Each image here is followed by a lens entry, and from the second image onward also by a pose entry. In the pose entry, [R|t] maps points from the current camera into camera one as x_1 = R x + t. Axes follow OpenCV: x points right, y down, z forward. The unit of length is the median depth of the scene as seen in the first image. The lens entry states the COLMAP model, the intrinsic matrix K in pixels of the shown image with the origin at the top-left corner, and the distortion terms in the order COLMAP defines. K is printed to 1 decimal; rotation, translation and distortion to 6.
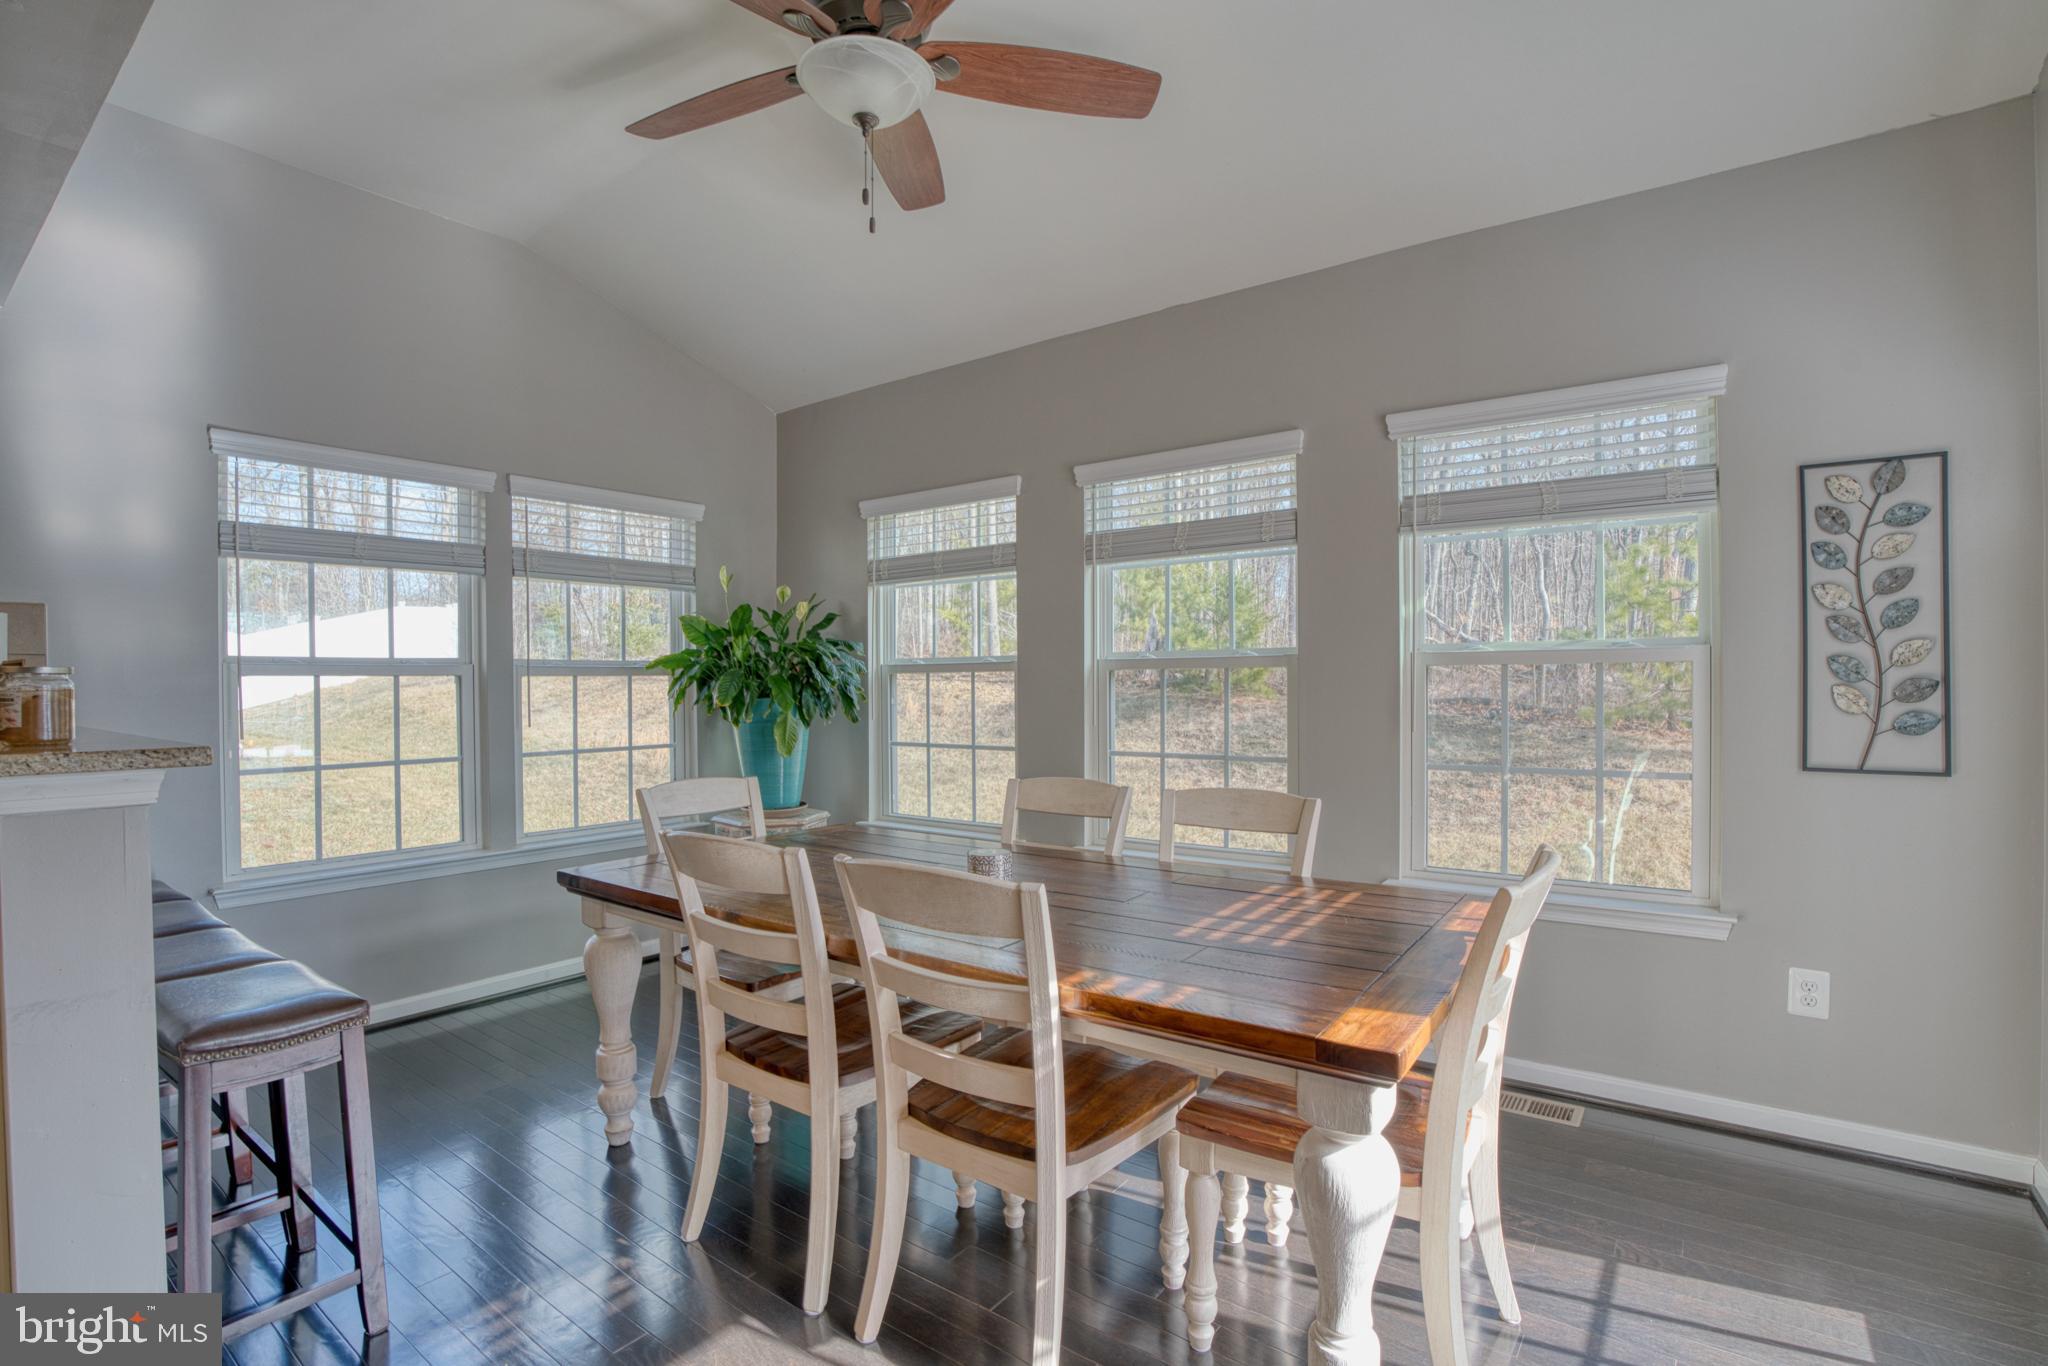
lens RADIAL K [[962.3, 0, 1018.4], [0, 962.3, 689.0], [0, 0, 1]] dist [-0.080548, 0.024499]
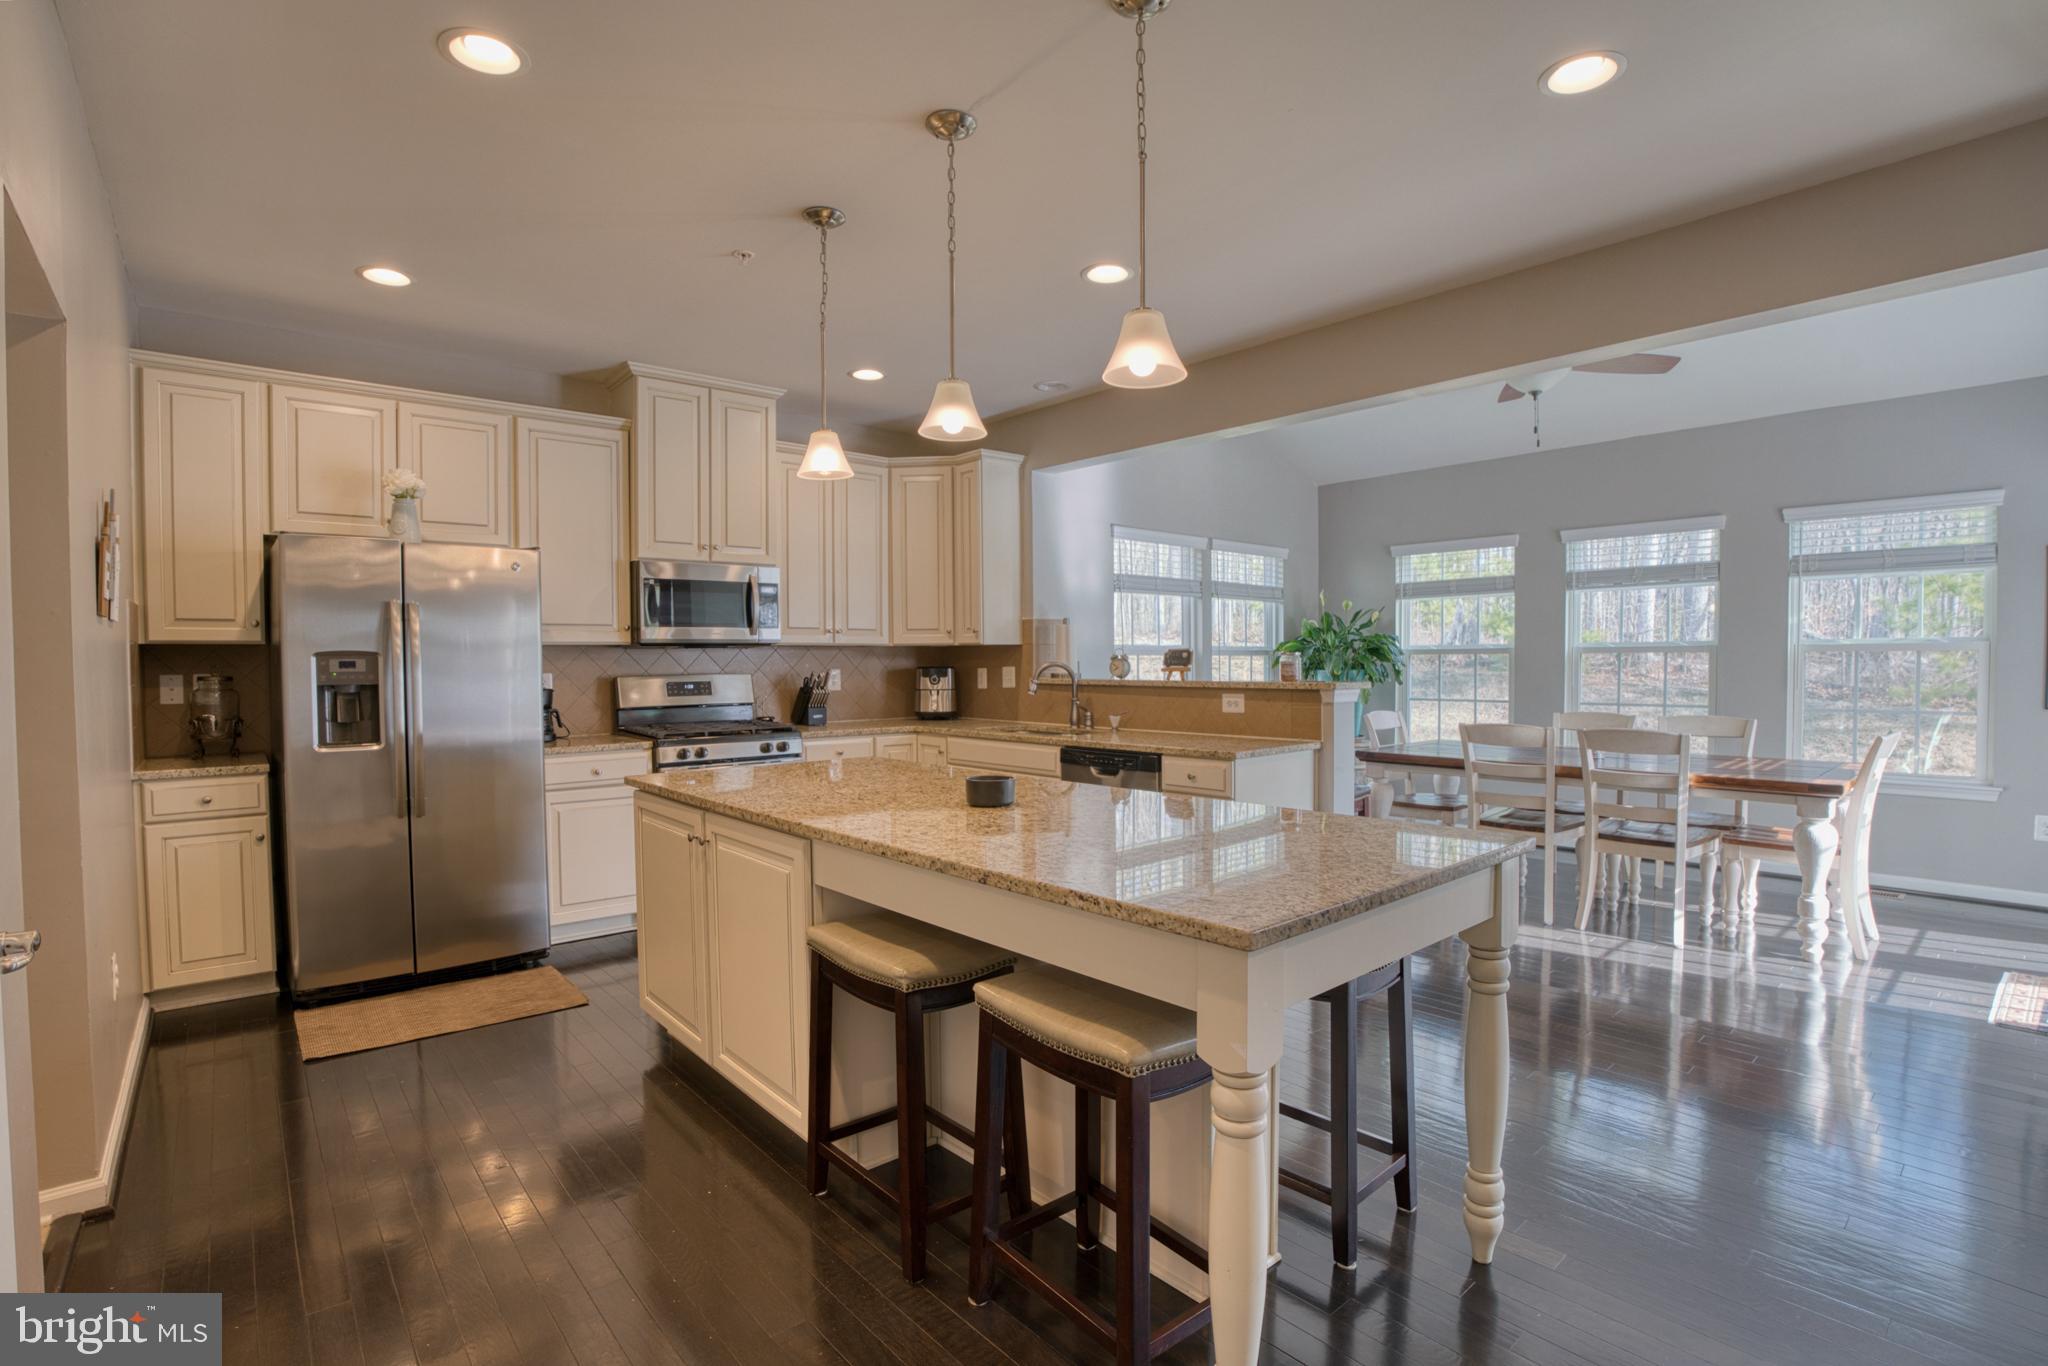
lens RADIAL K [[962.3, 0, 1018.4], [0, 962.3, 689.0], [0, 0, 1]] dist [-0.080548, 0.024499]
pose [[0.975906, 0.007960, -0.218045, -0.587359], [-0.003308, 0.999759, 0.021693, 0.011725], [0.218165, -0.020449, 0.975698, -0.927667]]
